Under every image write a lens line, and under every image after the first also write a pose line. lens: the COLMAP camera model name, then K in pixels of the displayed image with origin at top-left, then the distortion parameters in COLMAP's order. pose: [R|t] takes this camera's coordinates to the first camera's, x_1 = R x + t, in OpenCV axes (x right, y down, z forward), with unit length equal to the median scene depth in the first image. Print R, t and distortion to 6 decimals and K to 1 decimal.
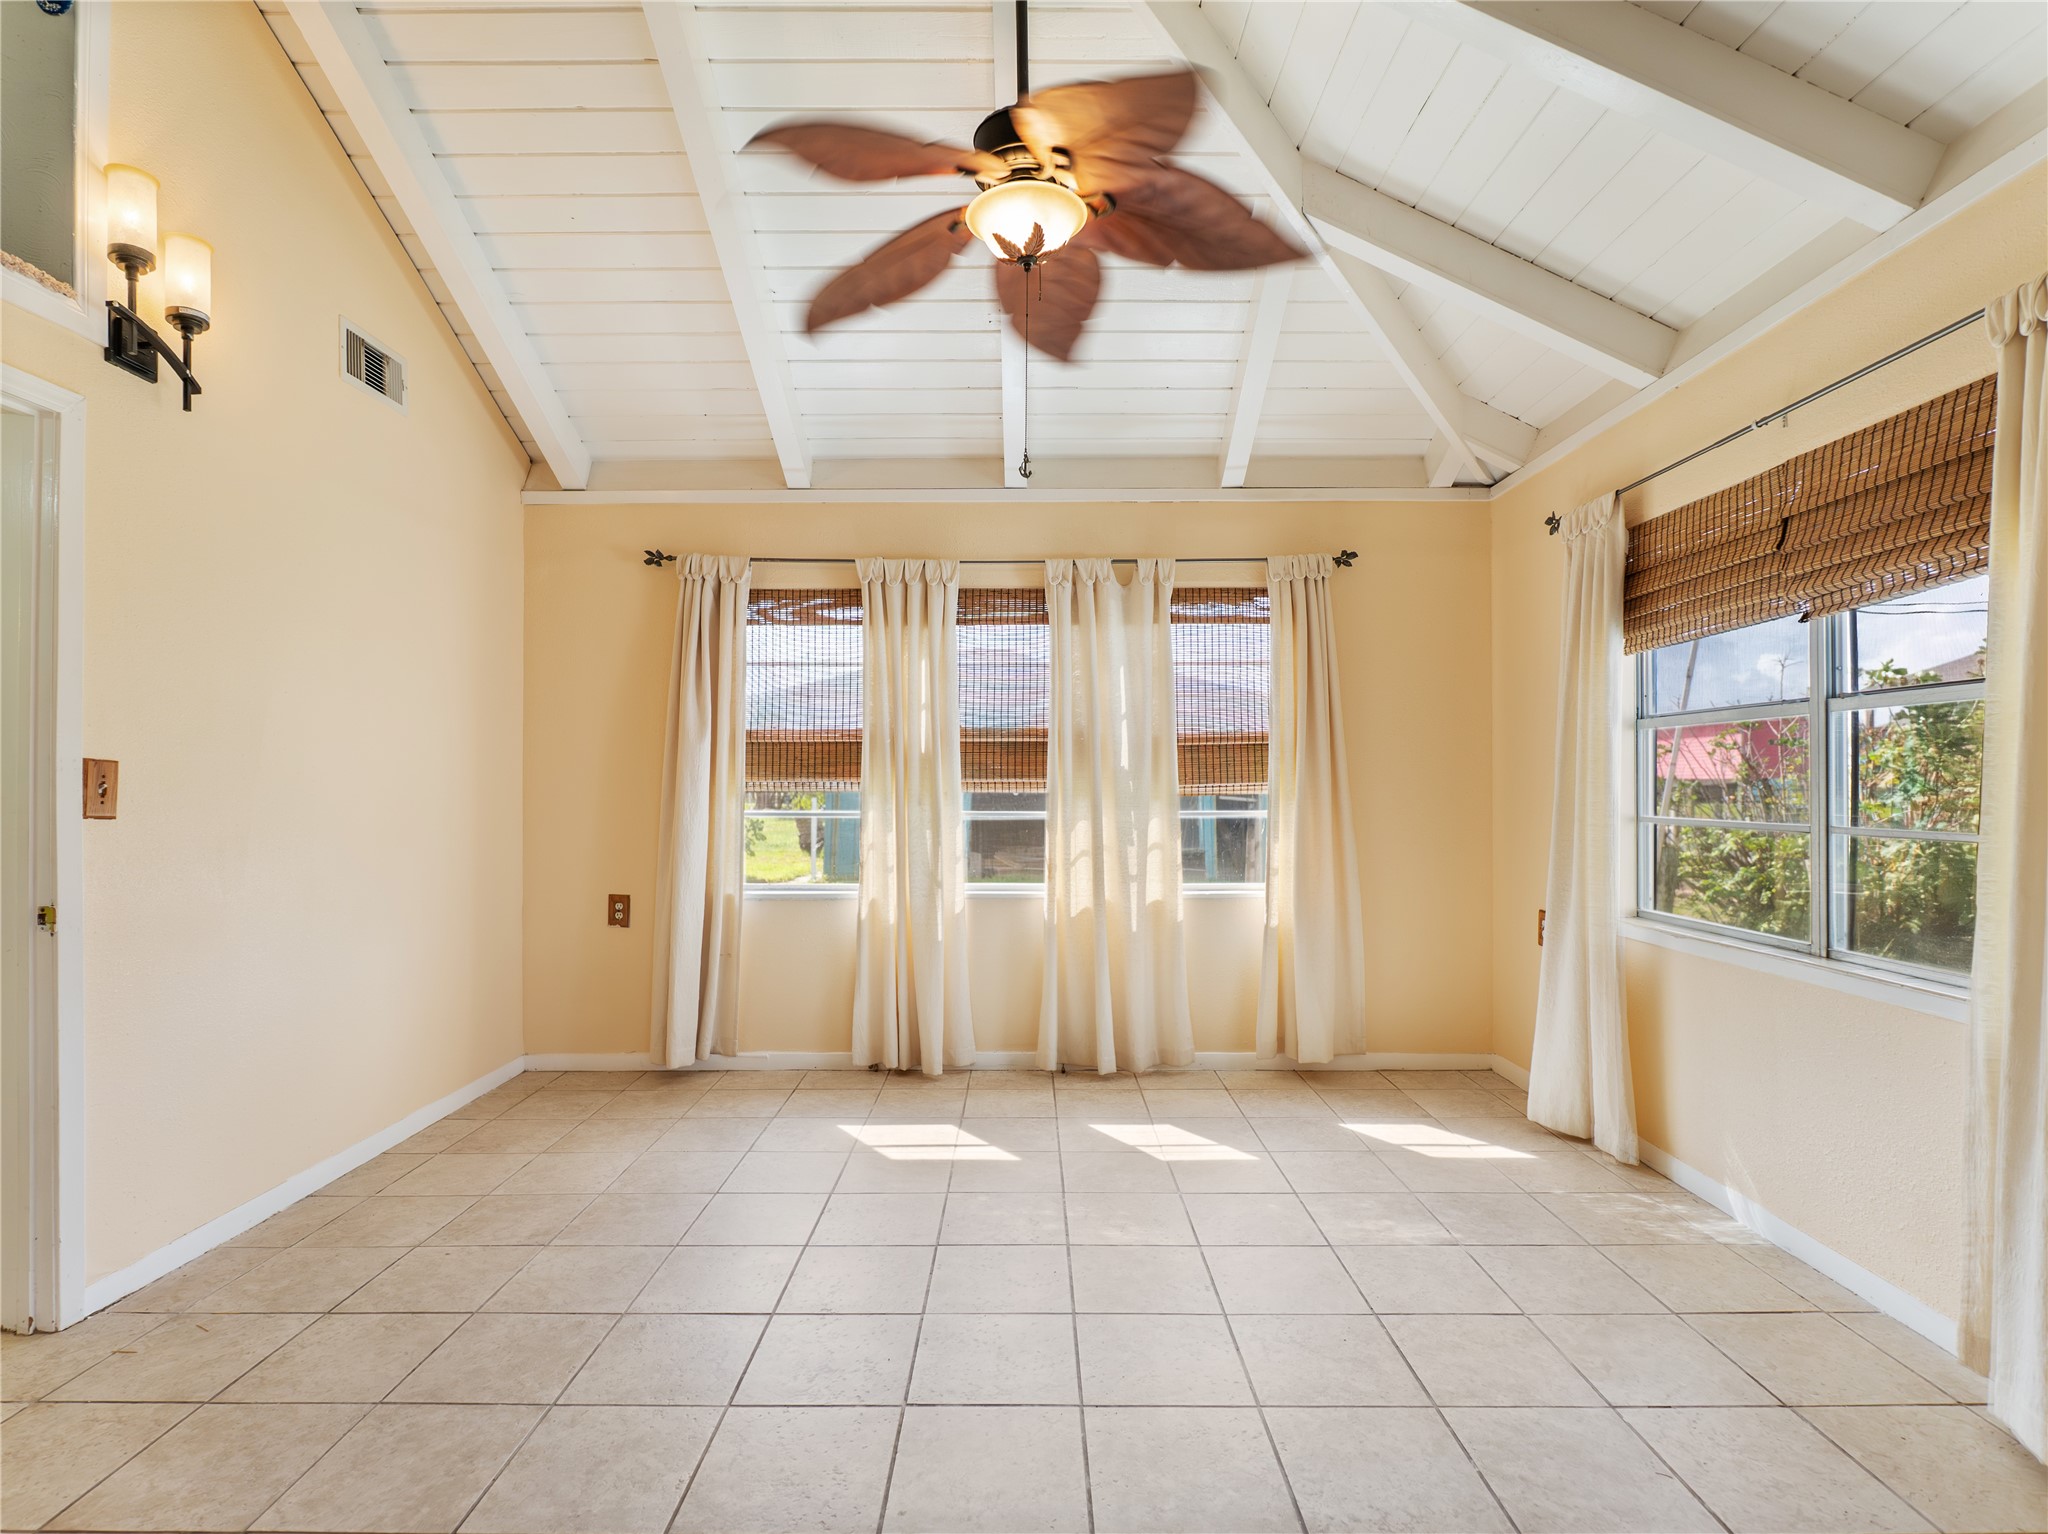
lens RADIAL K [[1019.6, 0, 1025.2], [0, 1019.6, 772.9], [0, 0, 1]] dist [-0.013493, 0.001109]
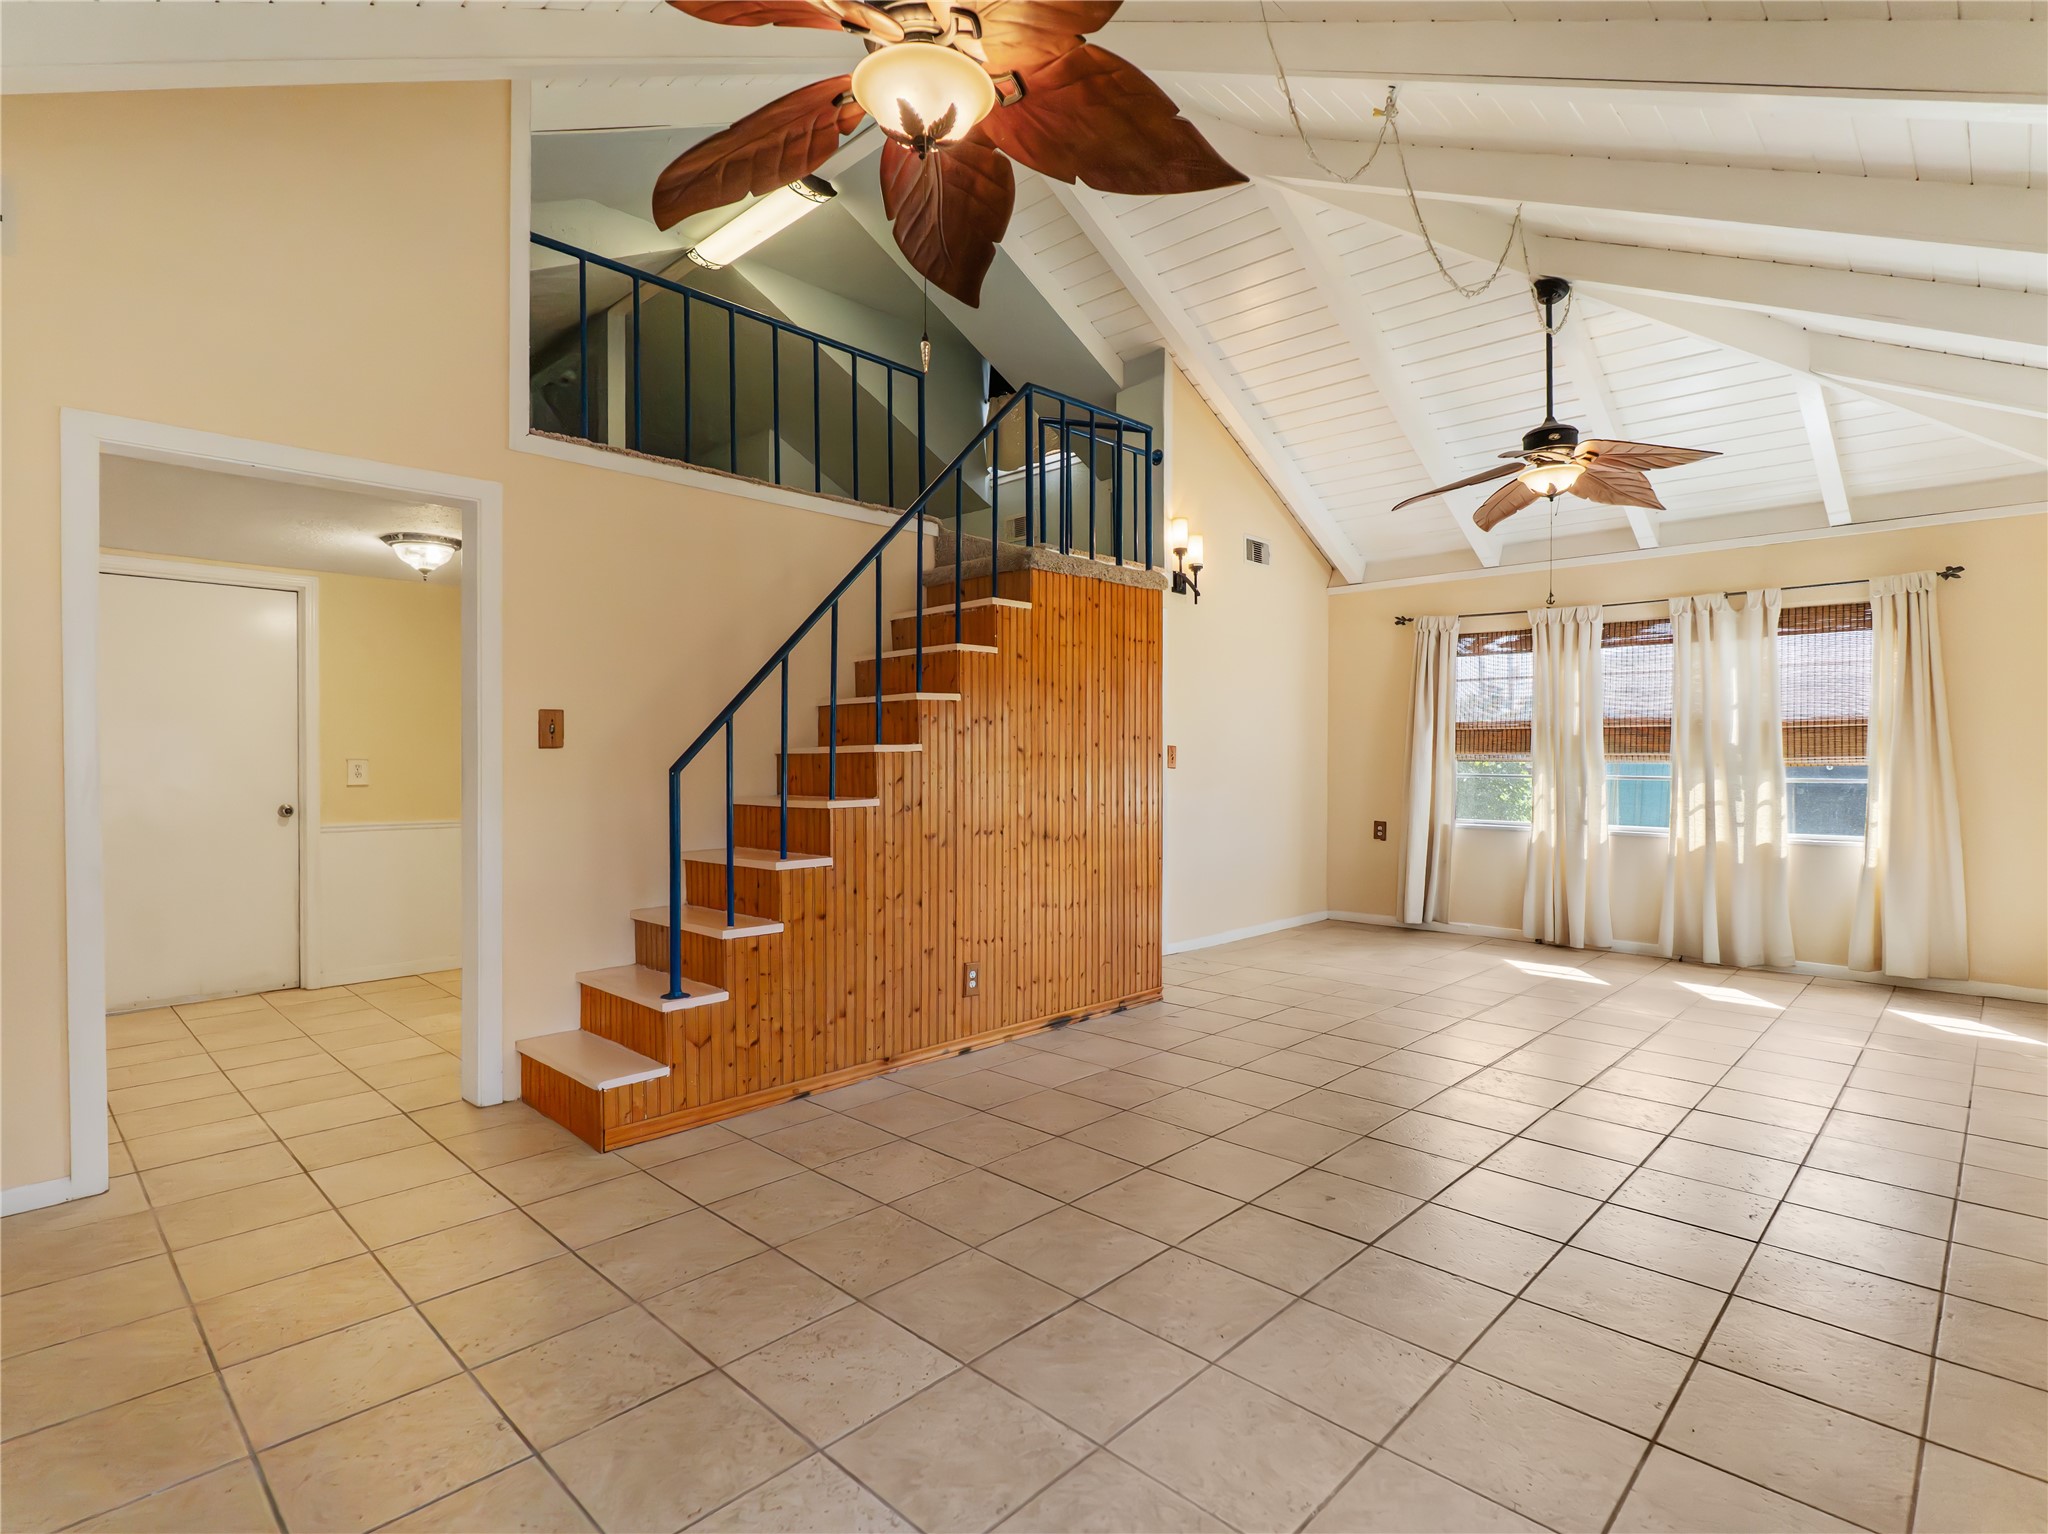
lens RADIAL K [[1014.3, 0, 1025.1], [0, 1014.3, 769.2], [0, 0, 1]] dist [-0.011591, -0.000846]
pose [[0.720864, 0.012635, -0.692961, 0.348337], [0.001143, 0.999811, 0.019419, 0.000310], [0.693075, -0.014791, 0.720713, -0.634074]]
